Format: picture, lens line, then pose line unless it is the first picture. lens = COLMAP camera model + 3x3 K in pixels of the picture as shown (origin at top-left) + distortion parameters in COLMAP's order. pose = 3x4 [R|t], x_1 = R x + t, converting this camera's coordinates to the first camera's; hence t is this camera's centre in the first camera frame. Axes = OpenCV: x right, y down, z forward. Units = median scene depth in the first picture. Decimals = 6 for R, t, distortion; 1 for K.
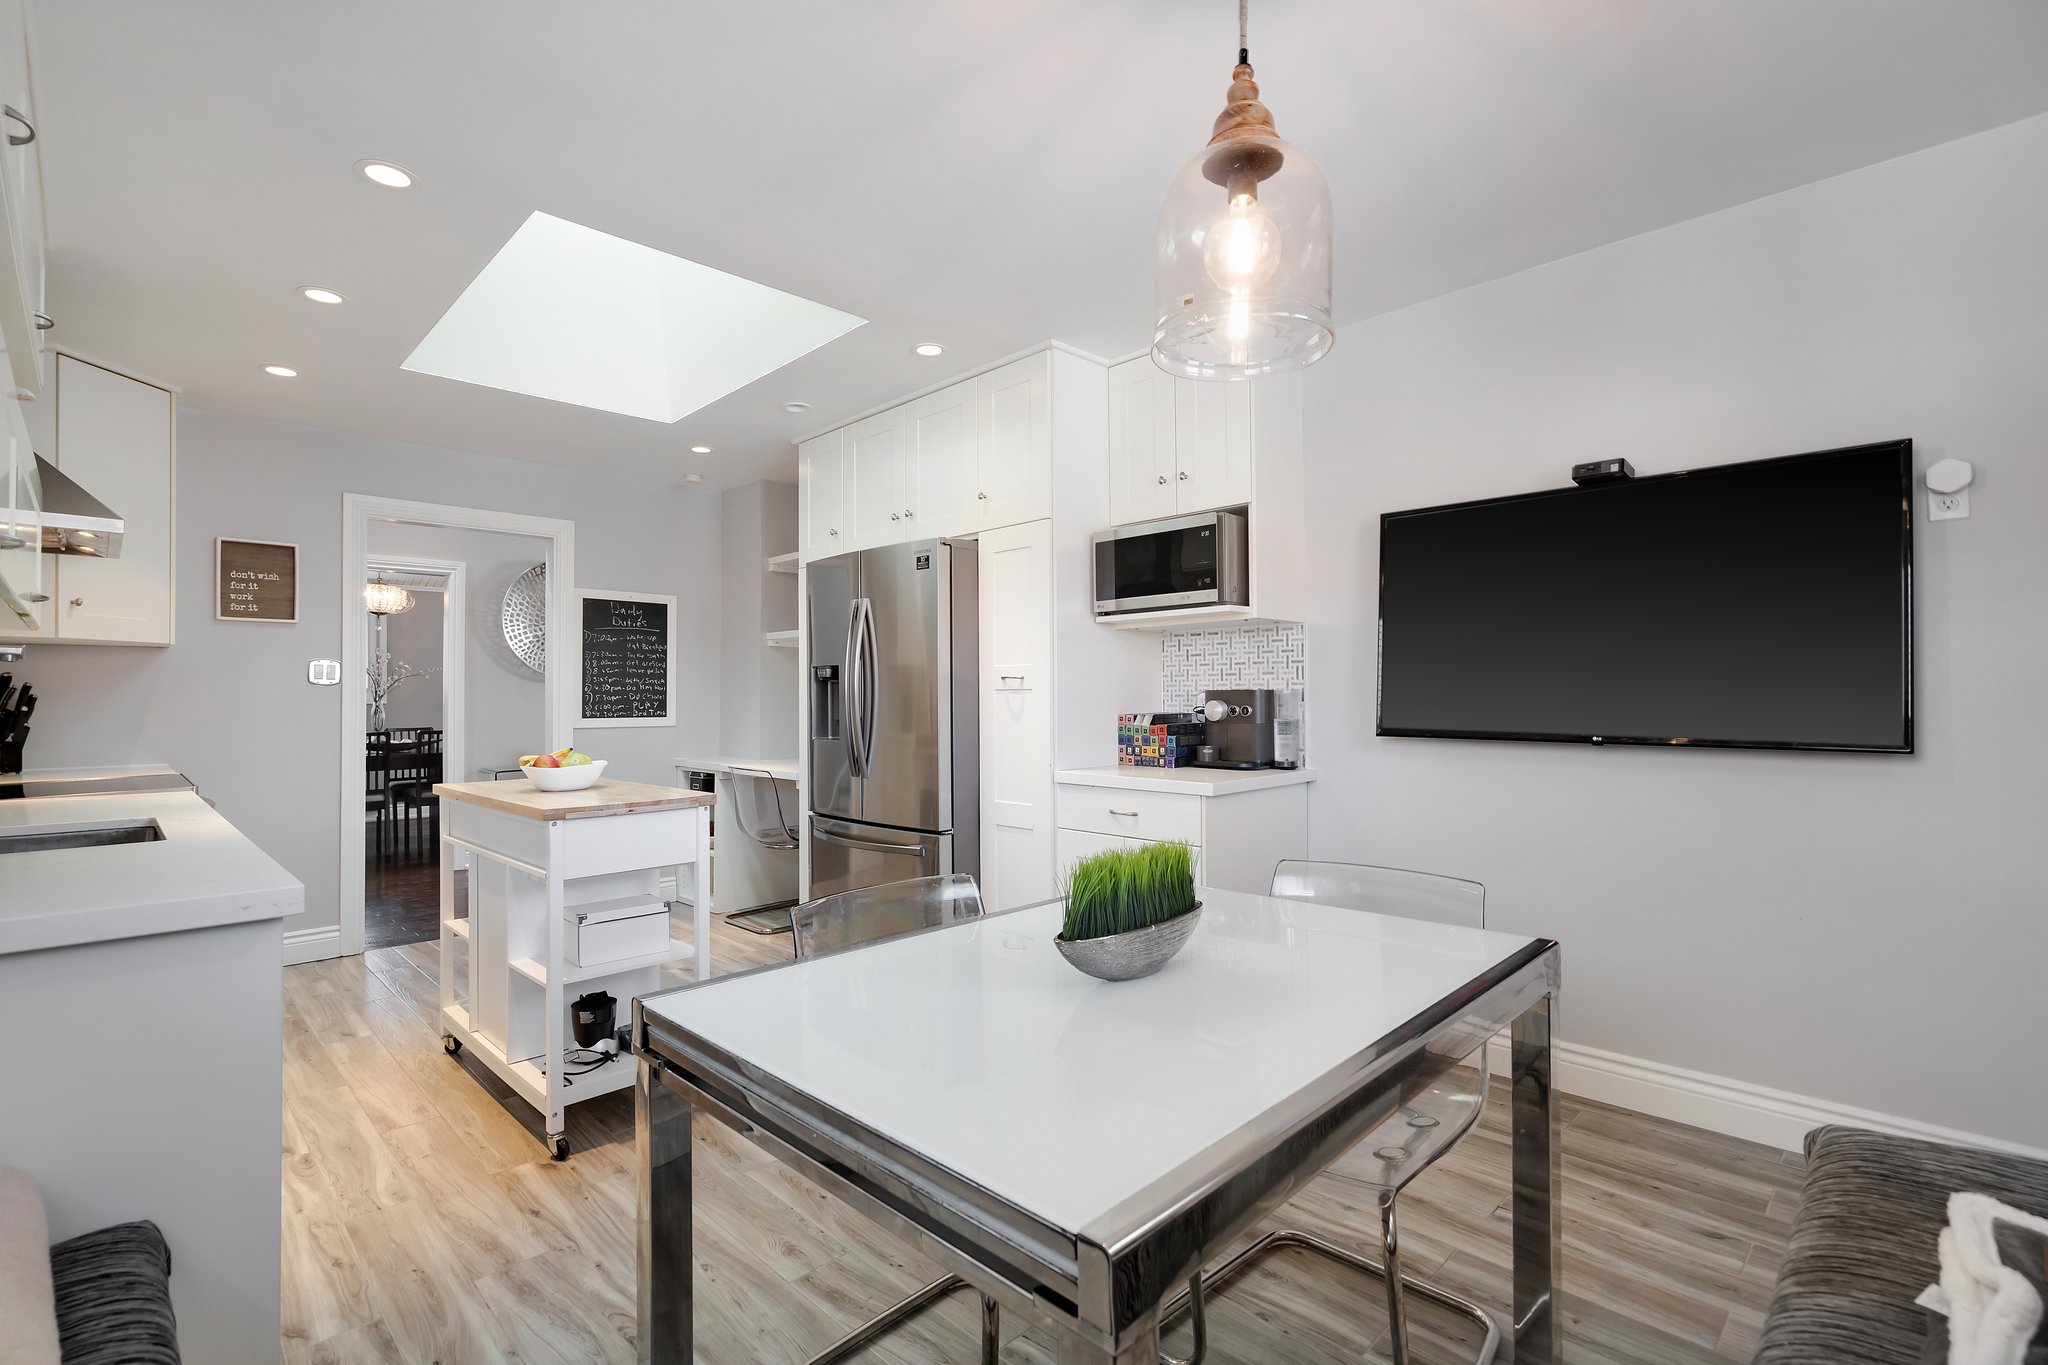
lens RADIAL K [[929.6, 0, 1020.5], [0, 929.6, 686.2], [0, 0, 1]] dist [-0.000930, -0.000119]
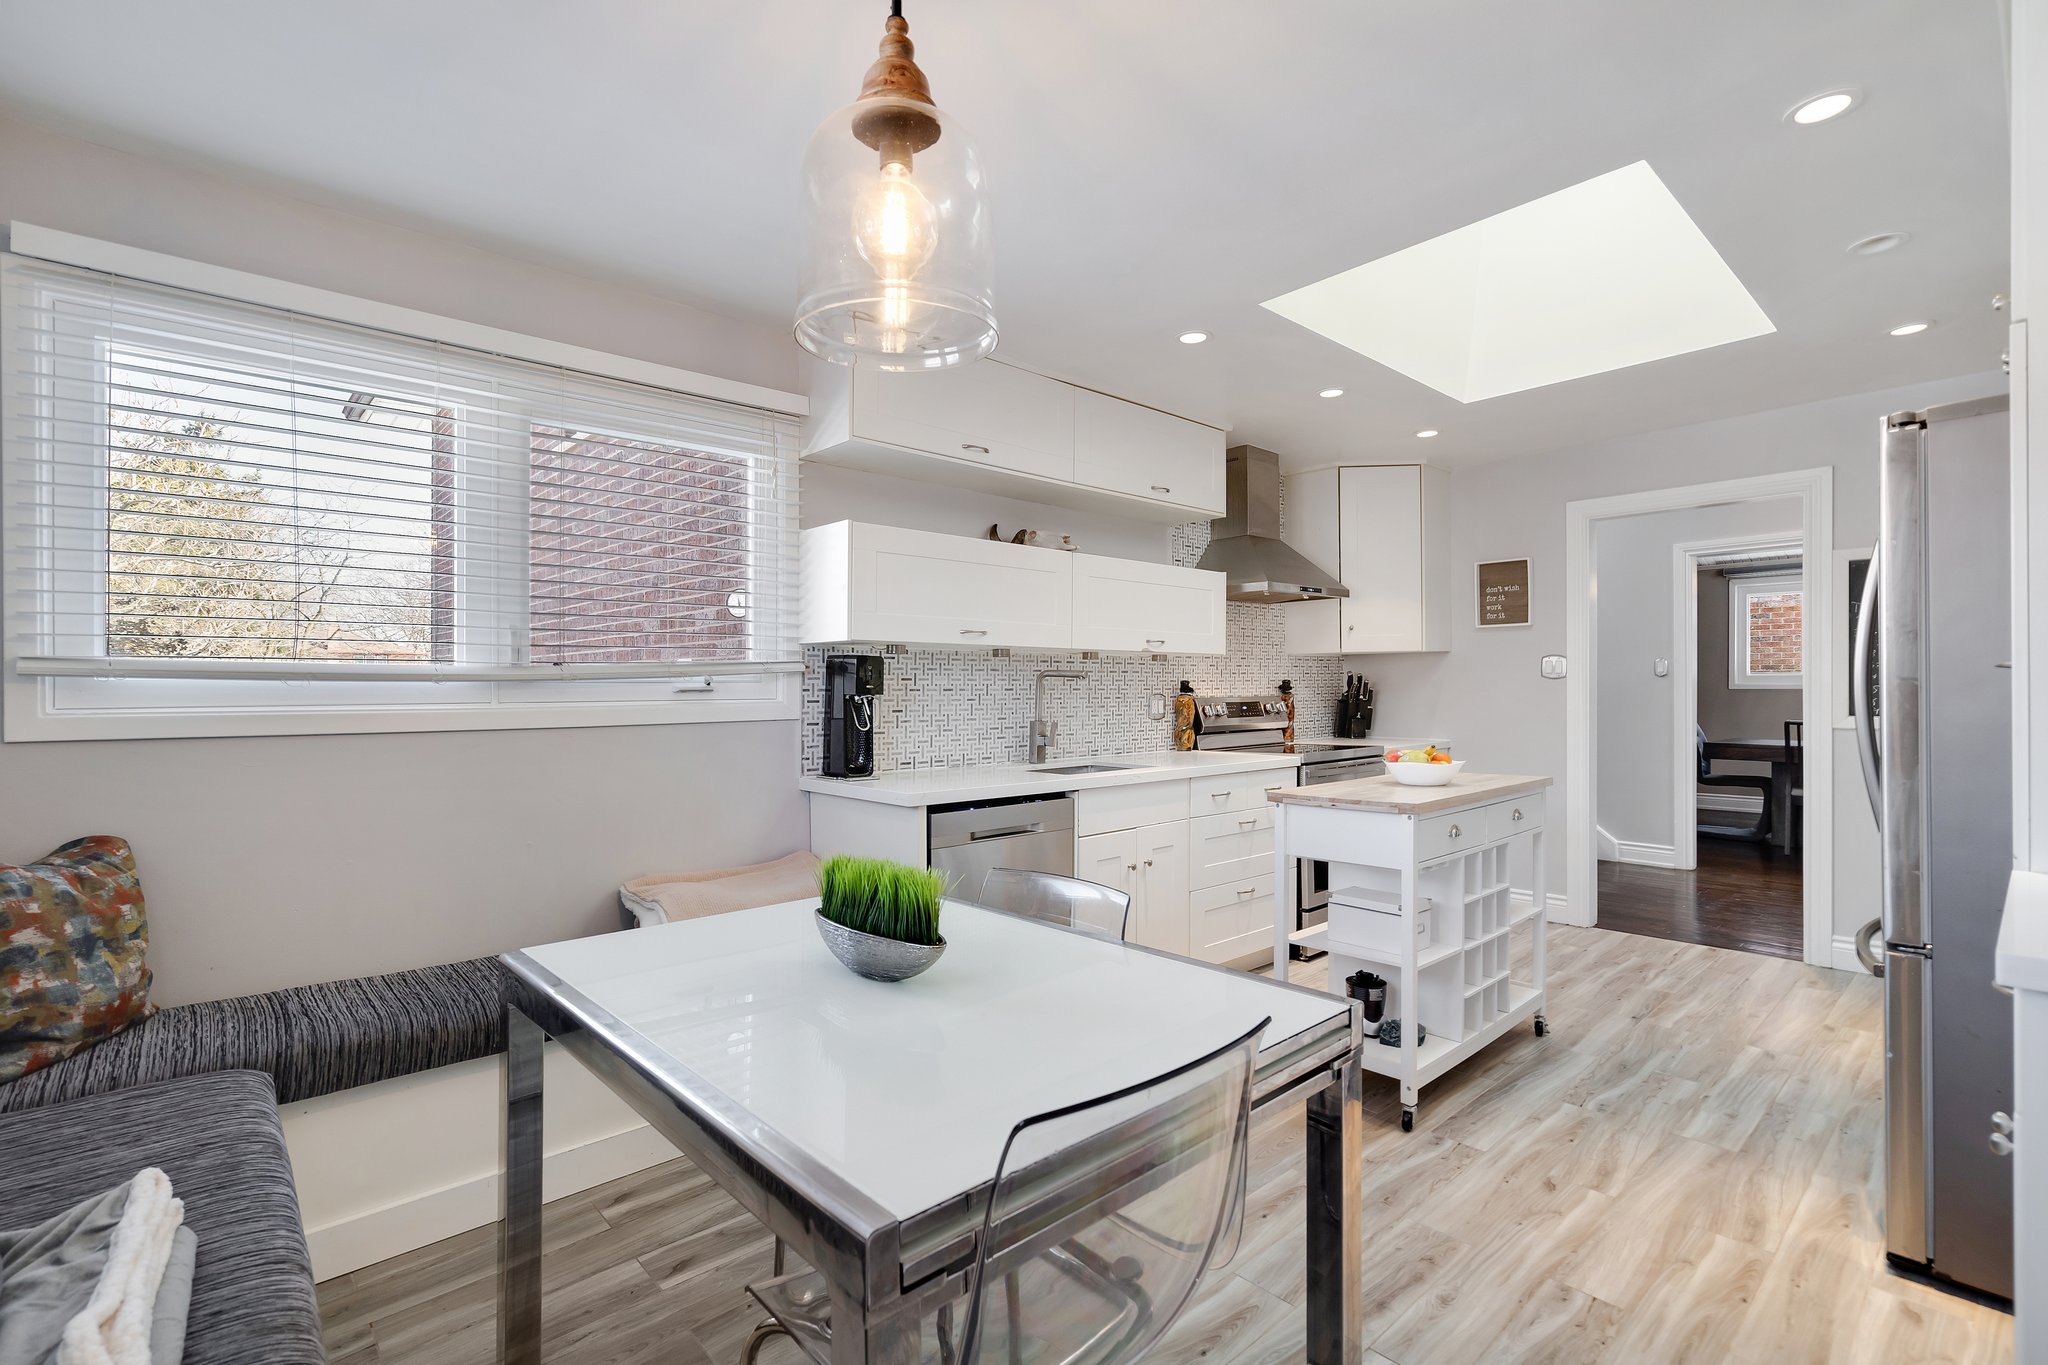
lens RADIAL K [[929.6, 0, 1020.5], [0, 929.6, 686.2], [0, 0, 1]] dist [-0.000930, -0.000119]
pose [[-0.049810, 0.002652, -0.998755, 0.461114], [0.025249, 0.999680, 0.001395, -0.010292], [0.998439, -0.025148, -0.049861, 0.468404]]
